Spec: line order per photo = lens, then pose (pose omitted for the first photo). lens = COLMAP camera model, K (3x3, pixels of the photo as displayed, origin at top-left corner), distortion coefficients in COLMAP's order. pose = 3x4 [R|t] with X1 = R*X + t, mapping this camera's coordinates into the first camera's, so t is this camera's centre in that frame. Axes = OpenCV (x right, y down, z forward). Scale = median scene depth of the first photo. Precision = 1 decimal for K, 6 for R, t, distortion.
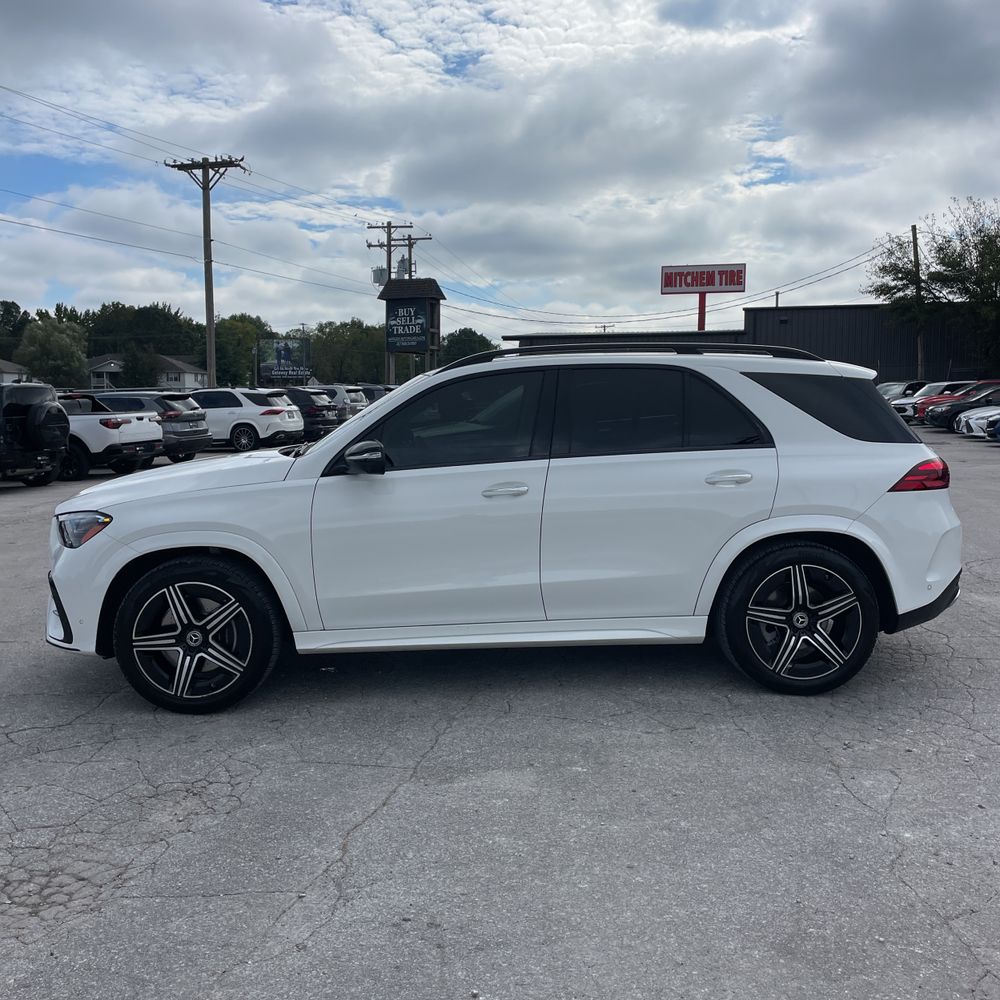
lens RADIAL K [[1002.5, 0, 502.1], [0, 1002.5, 492.8], [0, 0, 1]] dist [0.101385, -0.137230]
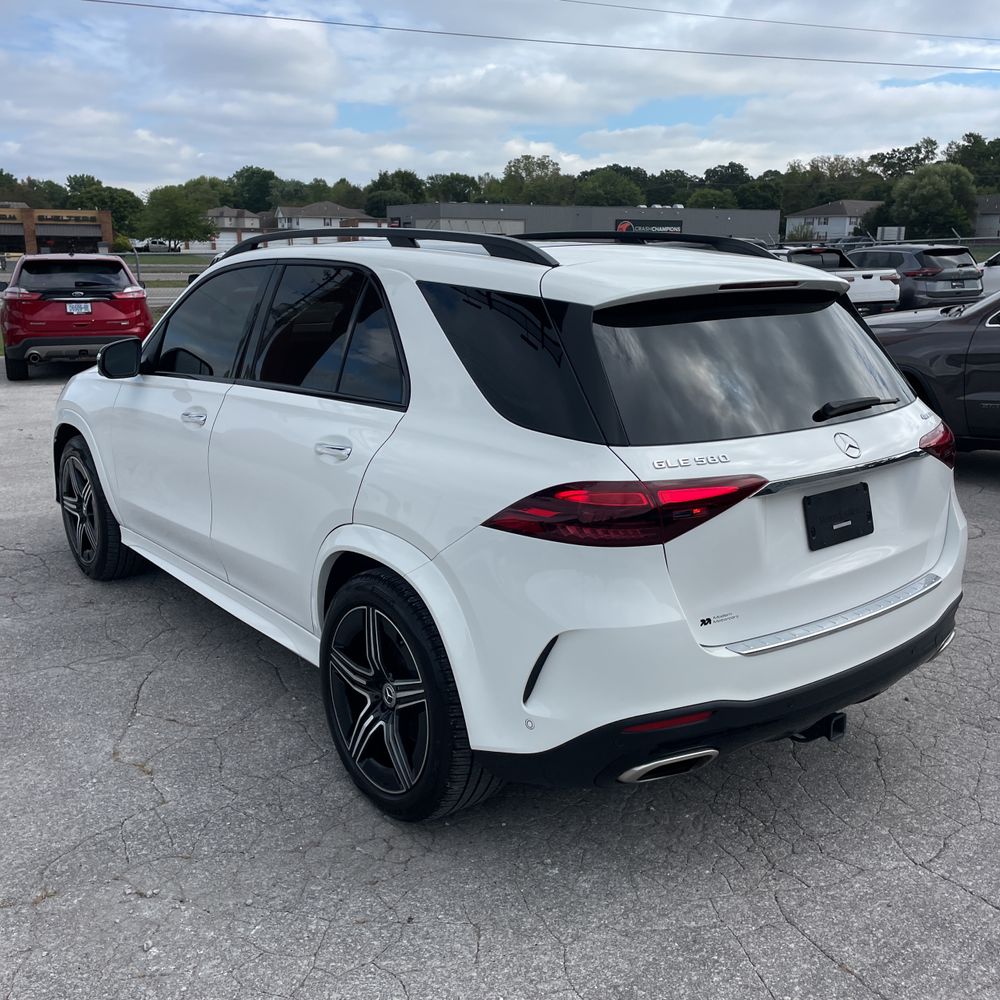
lens RADIAL K [[1012.0, 0, 521.2], [0, 1012.0, 486.6], [0, 0, 1]] dist [0.045501, -0.008248]
pose [[0.606782, 0.200088, -0.769273, 0.138422], [-0.087296, 0.978719, 0.185708, -0.021063], [0.790060, -0.045530, 0.611336, 0.119786]]
